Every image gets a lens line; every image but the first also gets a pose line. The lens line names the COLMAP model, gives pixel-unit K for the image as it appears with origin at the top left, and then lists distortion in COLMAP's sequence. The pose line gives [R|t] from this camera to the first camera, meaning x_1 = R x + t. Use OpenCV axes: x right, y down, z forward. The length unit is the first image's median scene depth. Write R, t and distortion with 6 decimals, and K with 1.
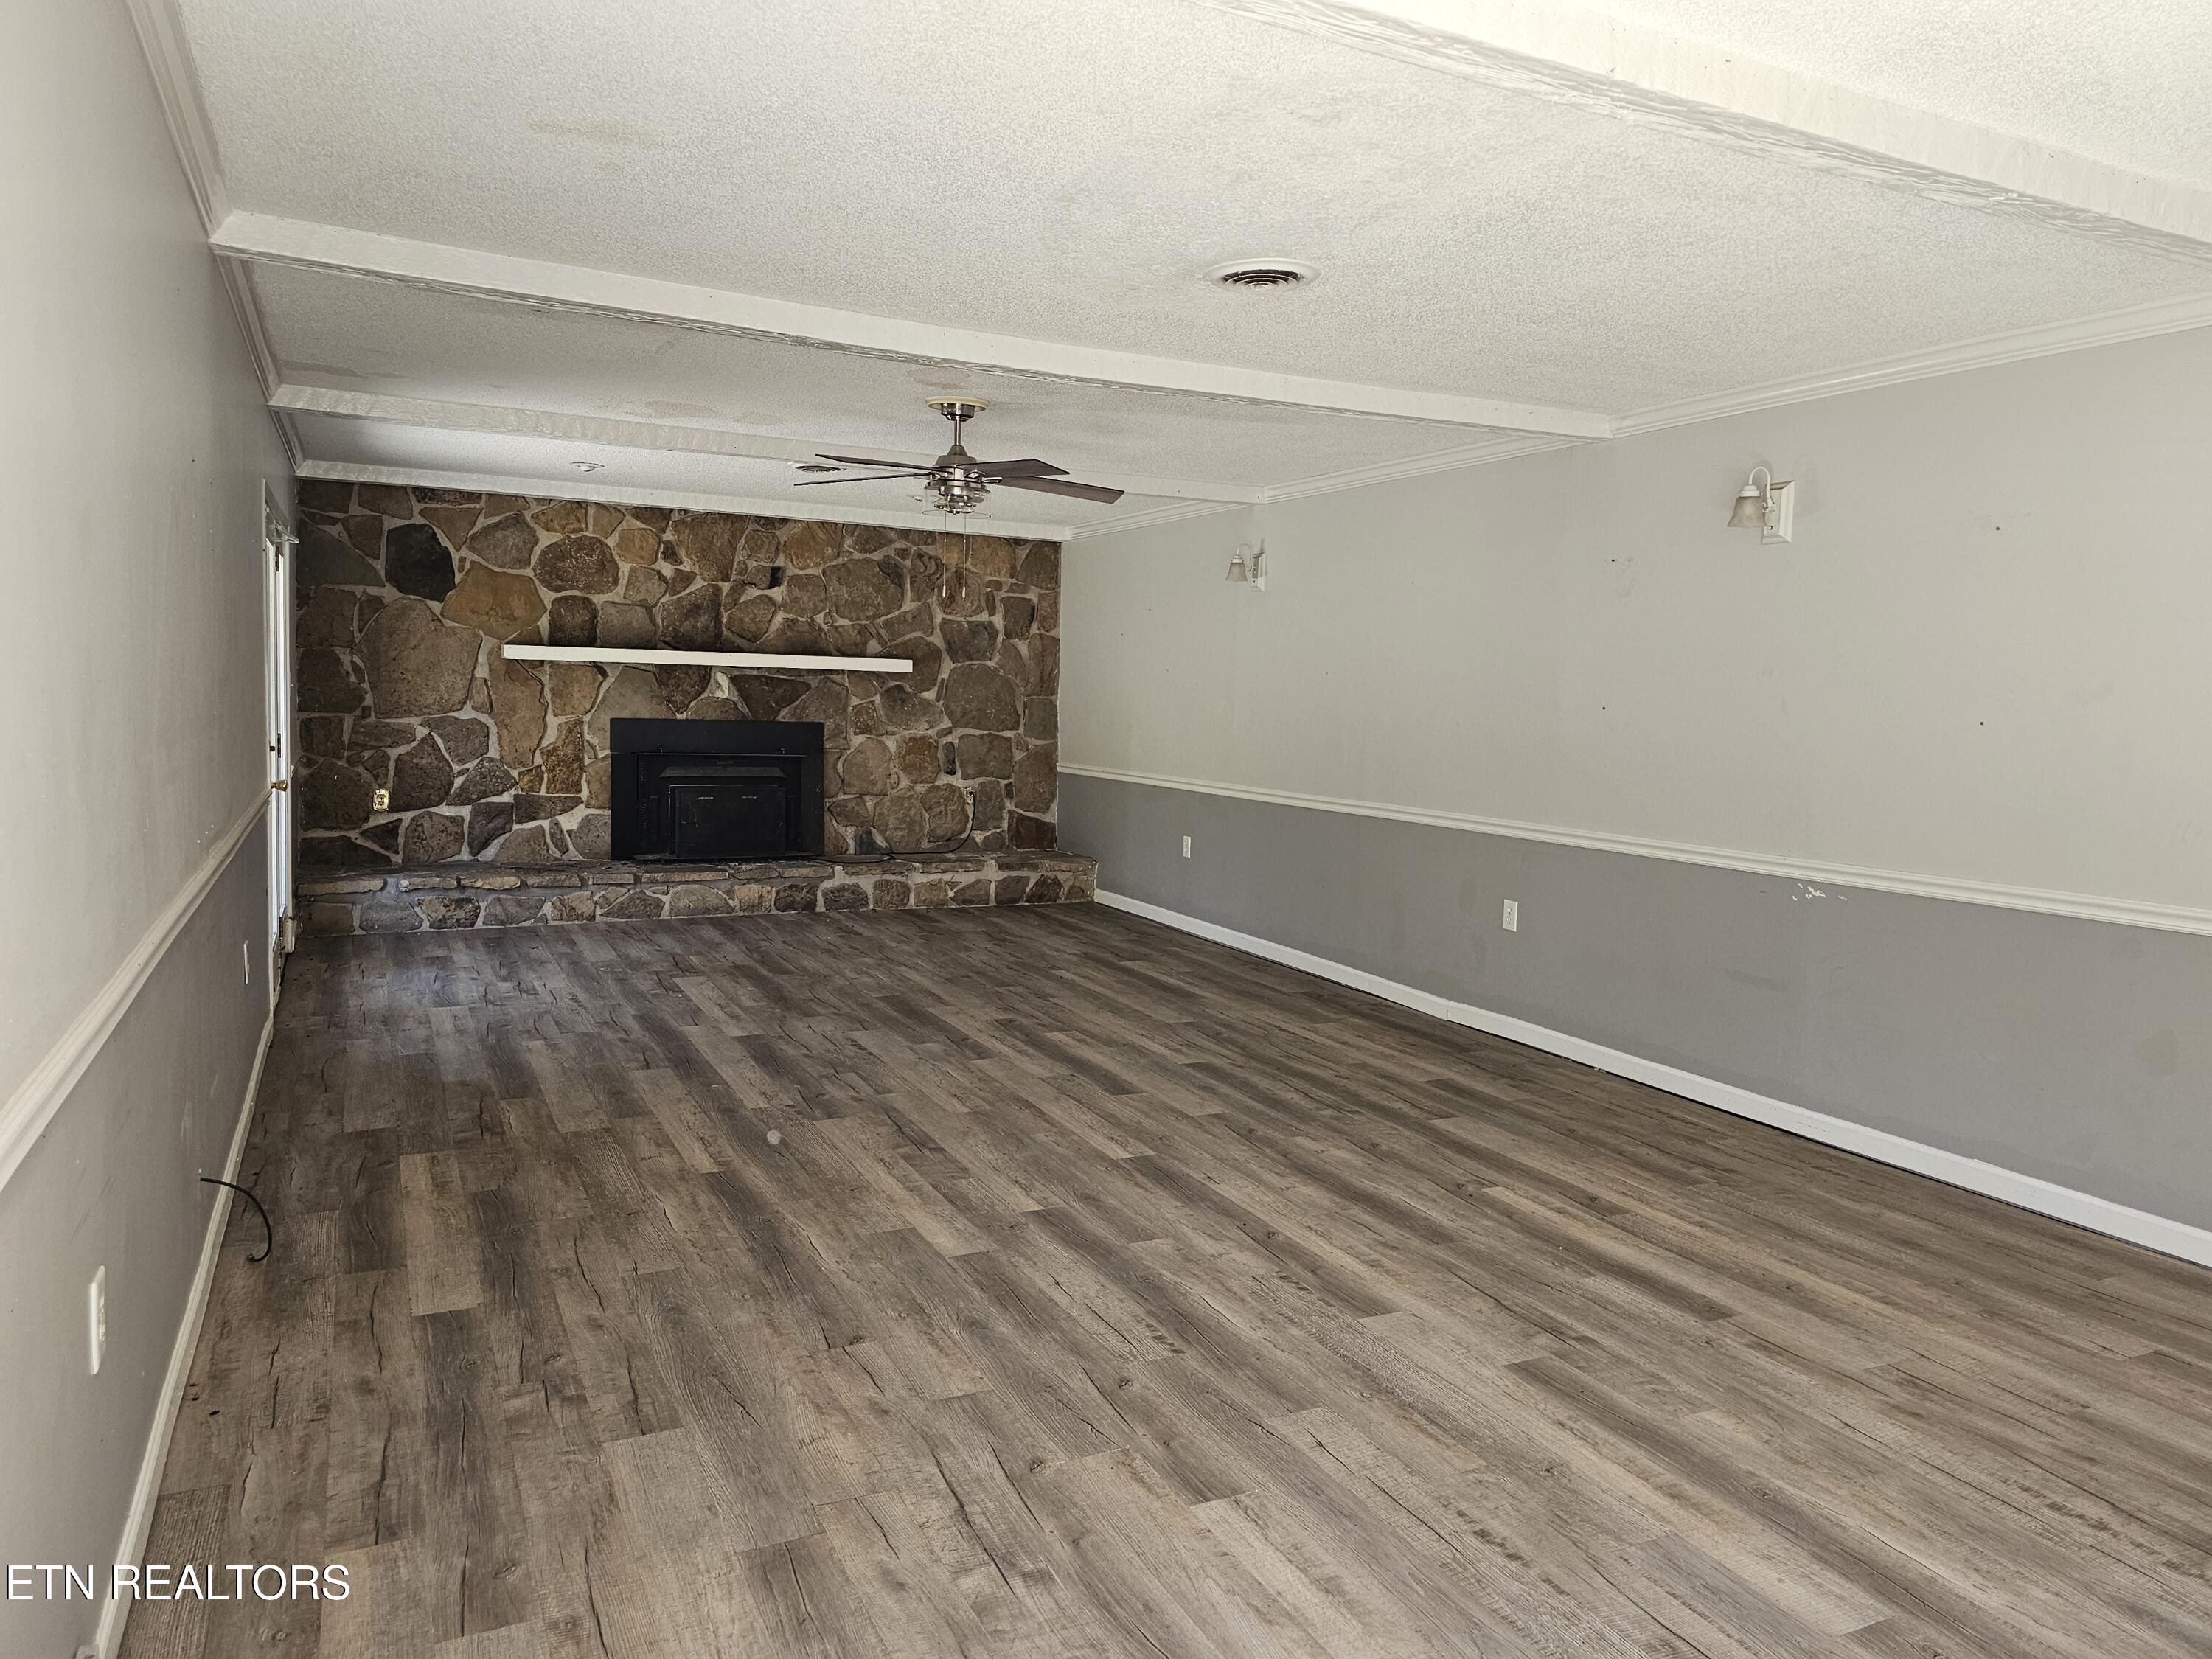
lens RADIAL K [[1467.1, 0, 1091.3], [0, 1467.1, 817.3], [0, 0, 1]] dist [0.060120, -0.048082]
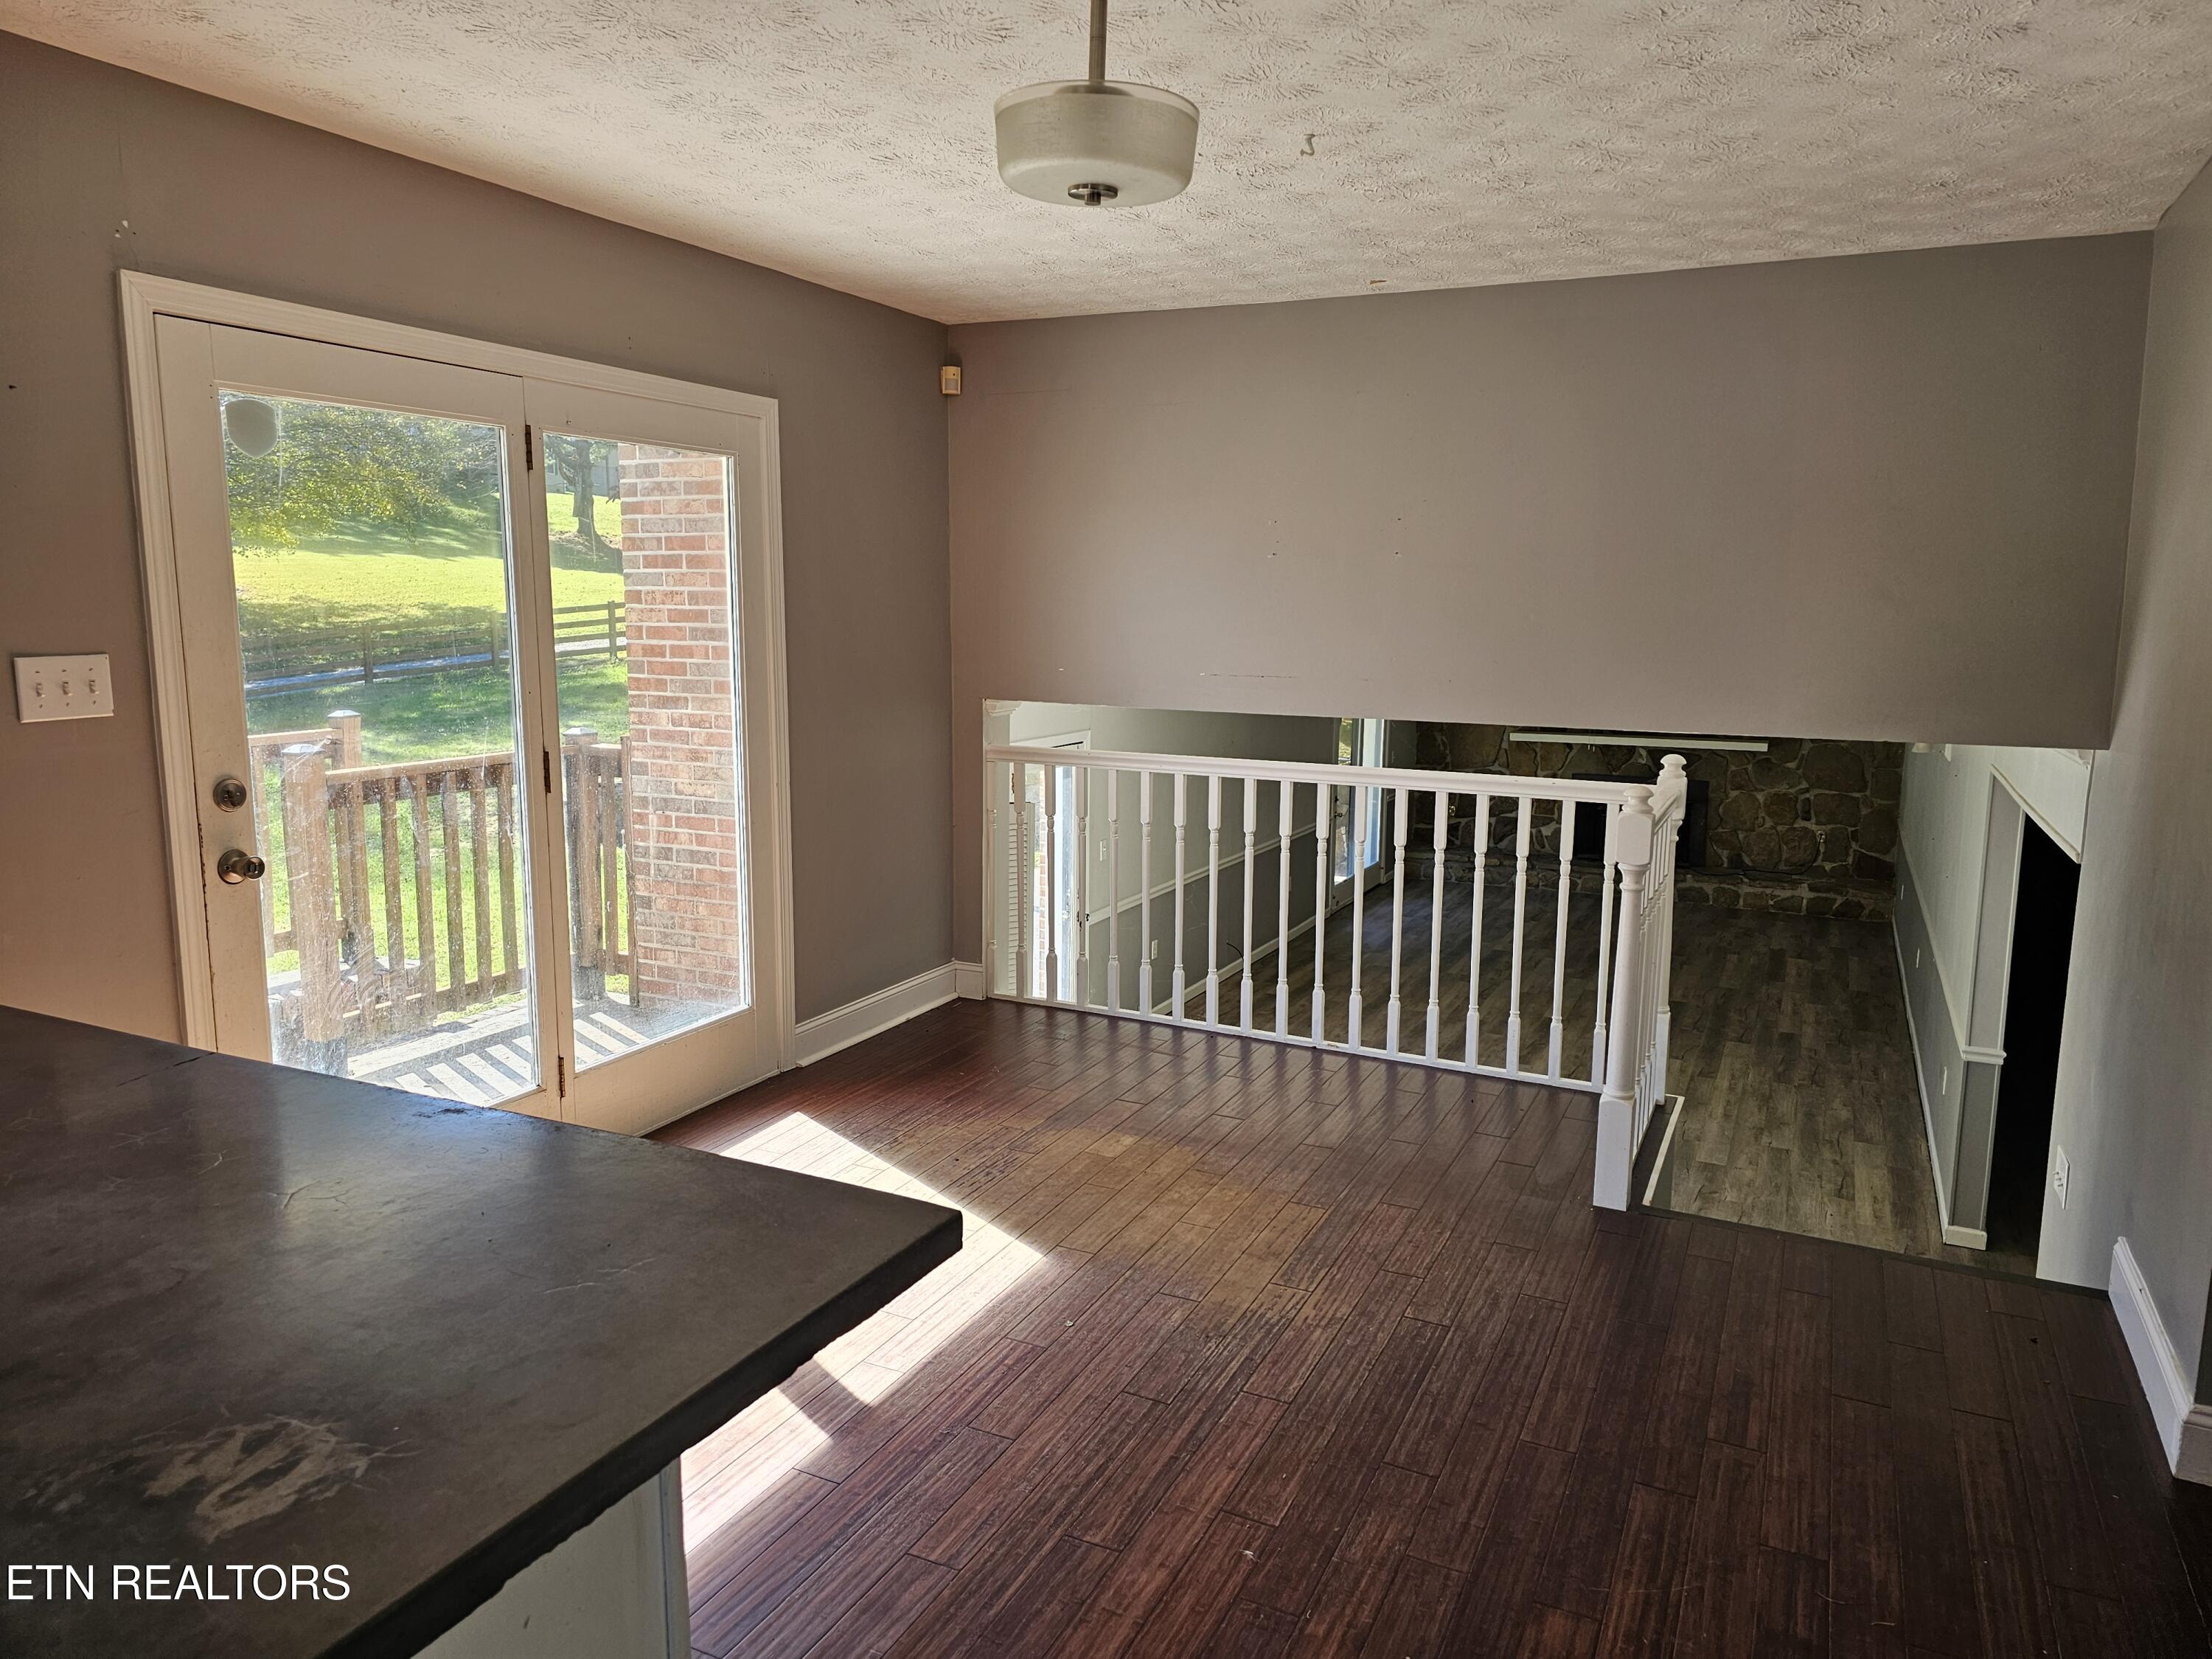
lens RADIAL K [[1467.1, 0, 1092.4], [0, 1467.1, 825.8], [0, 0, 1]] dist [0.060120, -0.048082]
pose [[0.607726, 0.095098, -0.788432, 0.752155], [-0.063149, 0.995447, 0.071391, -0.100804], [0.791632, 0.006402, 0.610965, -0.529337]]
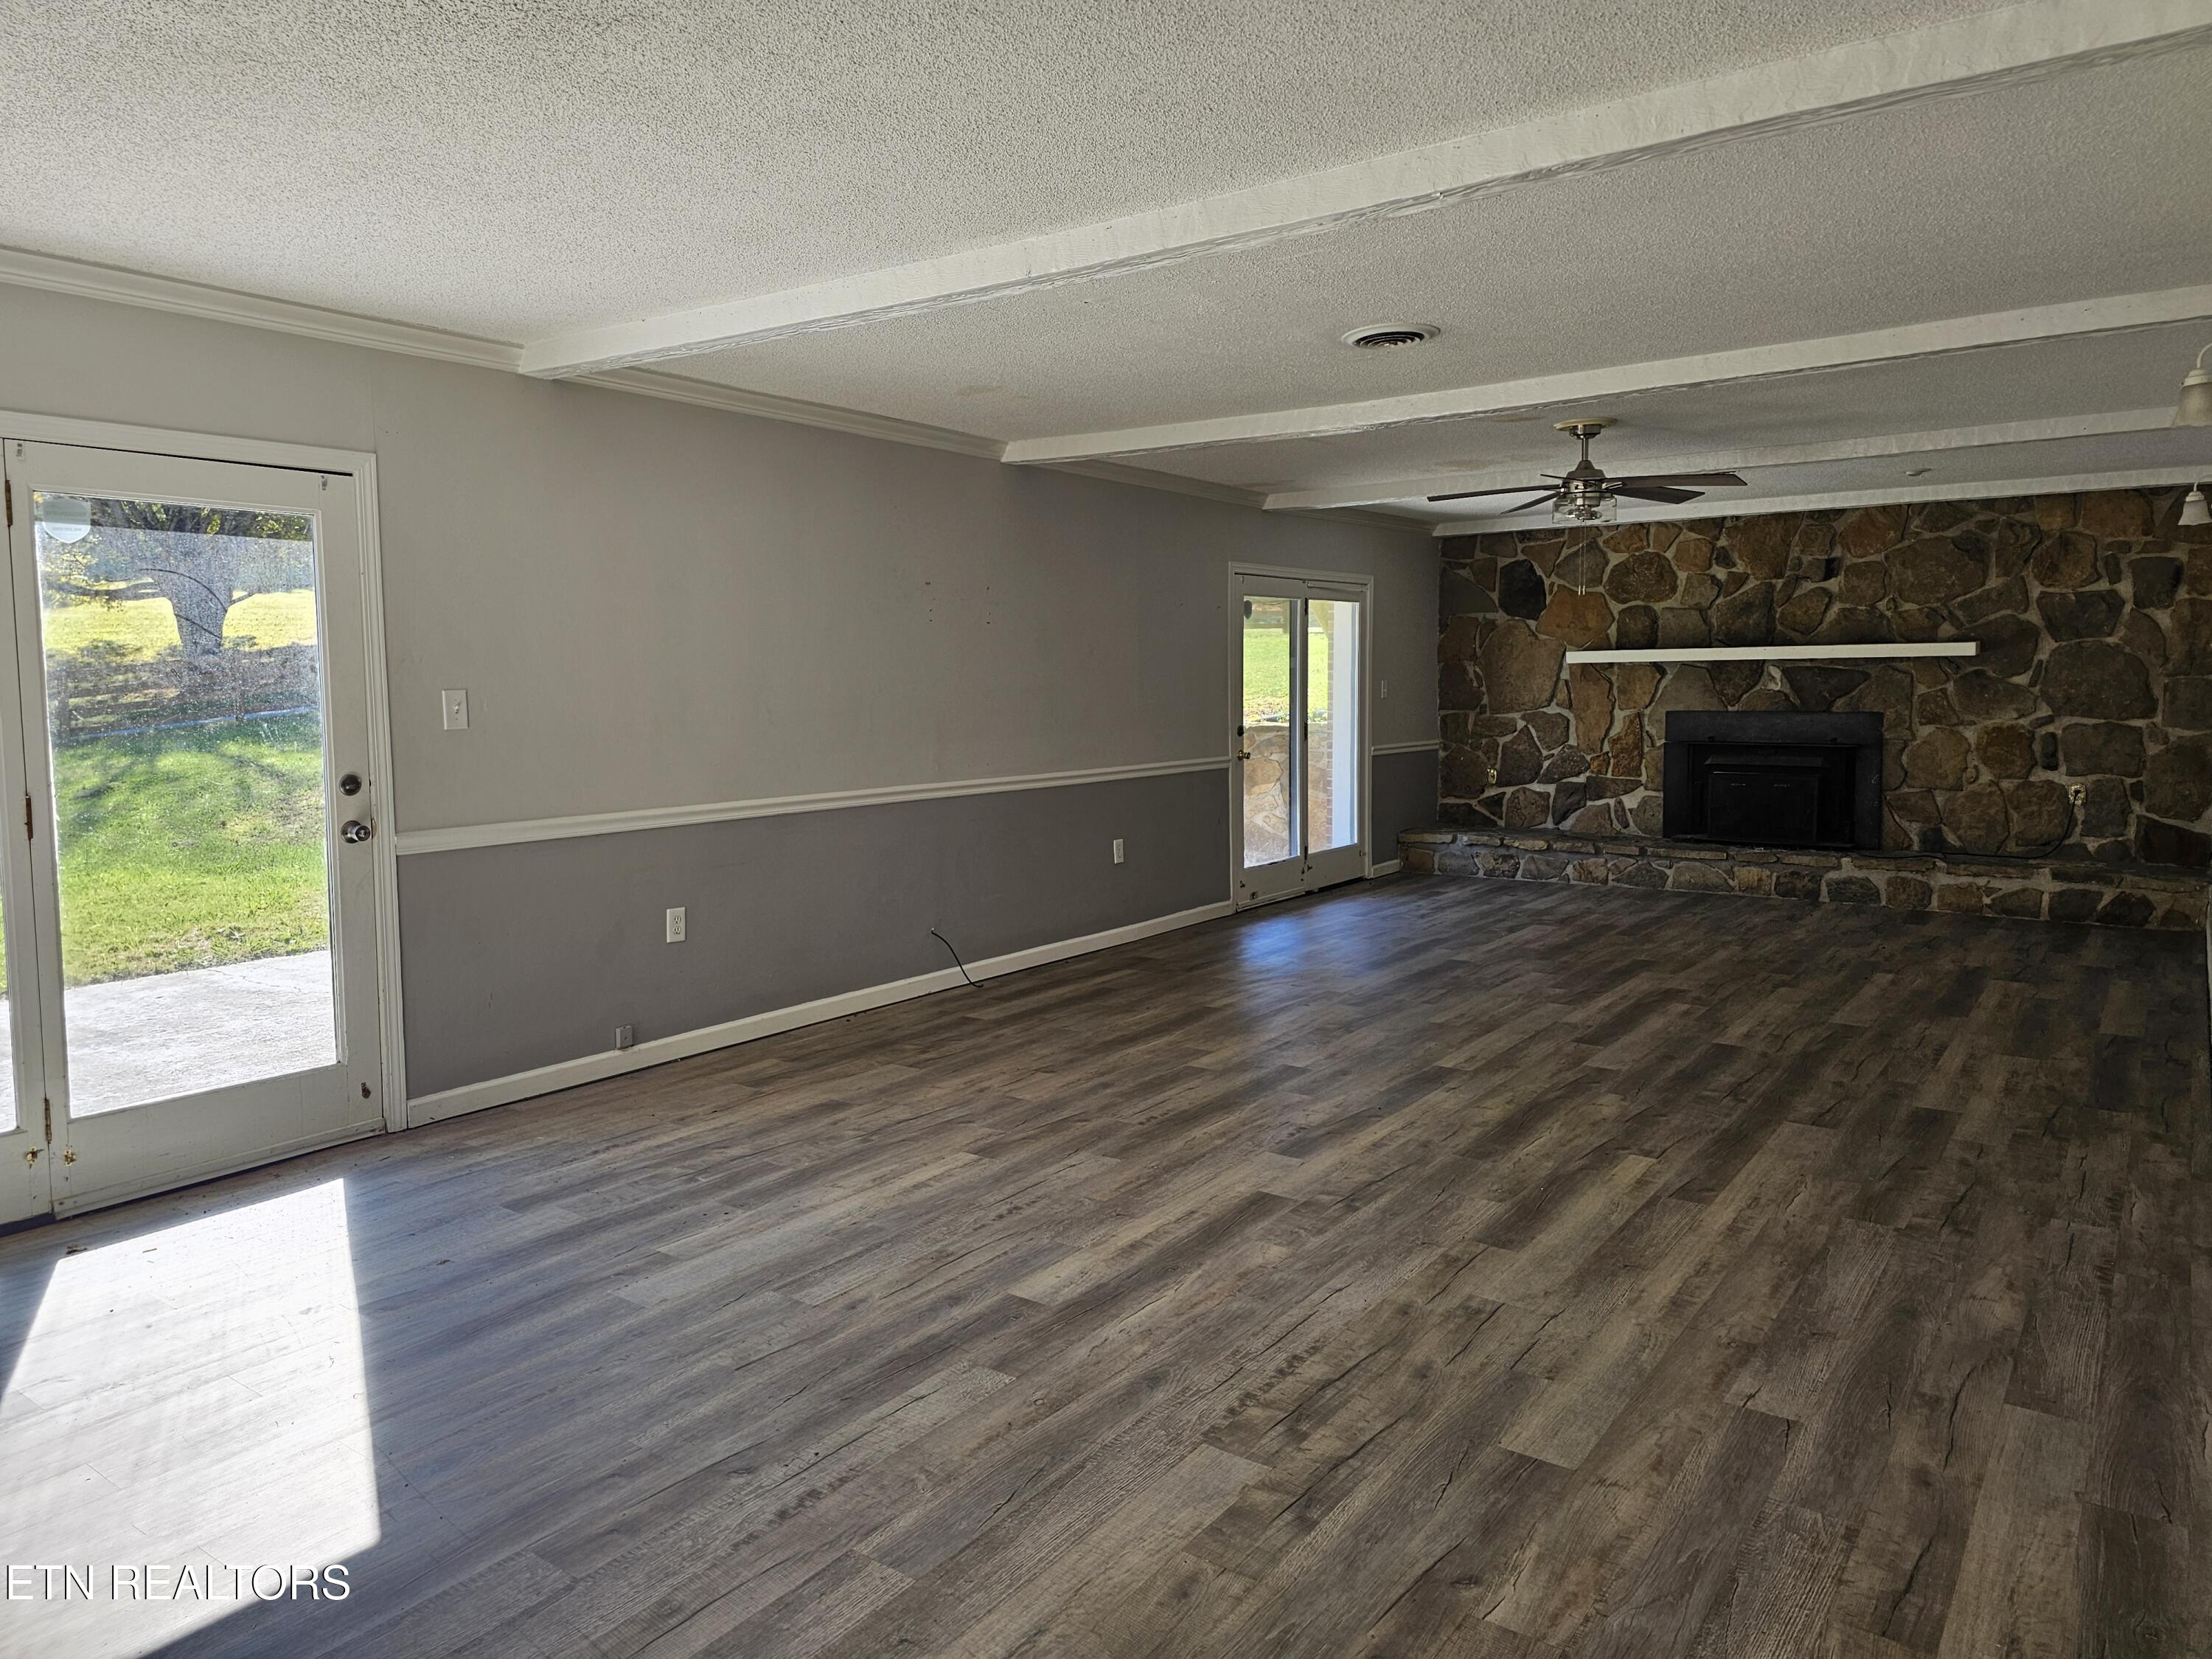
lens RADIAL K [[1467.1, 0, 1104.6], [0, 1467.1, 810.4], [0, 0, 1]] dist [0.060120, -0.048082]
pose [[0.468590, 0.045852, -0.882225, 0.511968], [-0.055061, 0.998226, 0.022635, 0.007161], [0.881698, 0.037970, 0.470284, 0.103412]]
